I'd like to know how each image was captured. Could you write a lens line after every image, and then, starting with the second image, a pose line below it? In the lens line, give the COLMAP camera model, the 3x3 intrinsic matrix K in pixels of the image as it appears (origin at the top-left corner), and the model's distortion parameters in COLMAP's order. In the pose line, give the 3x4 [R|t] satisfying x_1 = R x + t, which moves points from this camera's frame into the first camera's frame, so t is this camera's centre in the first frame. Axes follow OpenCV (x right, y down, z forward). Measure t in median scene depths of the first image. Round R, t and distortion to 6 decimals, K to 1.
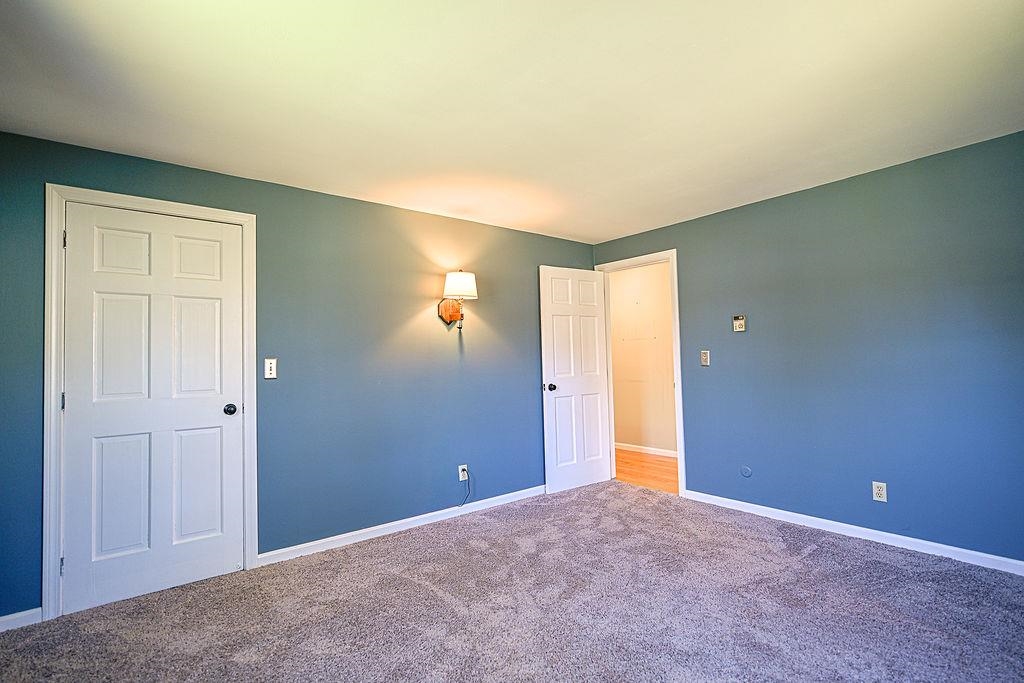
lens RADIAL K [[489.2, 0, 513.3], [0, 489.2, 345.9], [0, 0, 1]] dist [-0.002770, -0.000544]
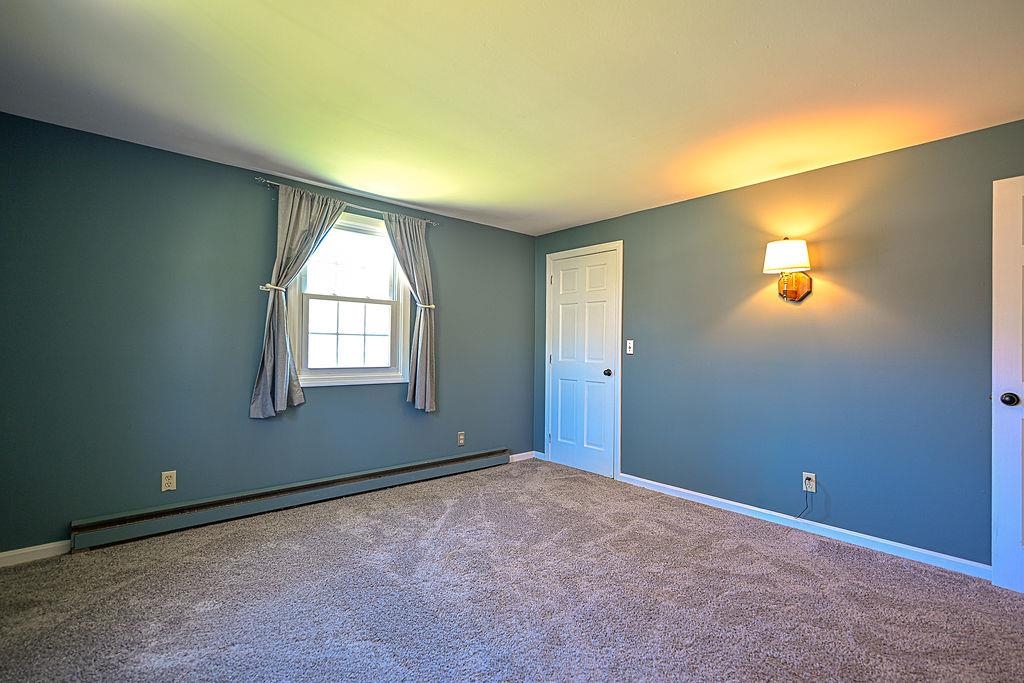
lens RADIAL K [[473.6, 0, 514.6], [0, 473.6, 350.4], [0, 0, 1]] dist [-0.000675, 0.000058]
pose [[0.039914, 0.035360, -0.998577, 0.855212], [0.016199, 0.999219, 0.036031, 0.001303], [0.999072, -0.017614, 0.039310, 0.613580]]
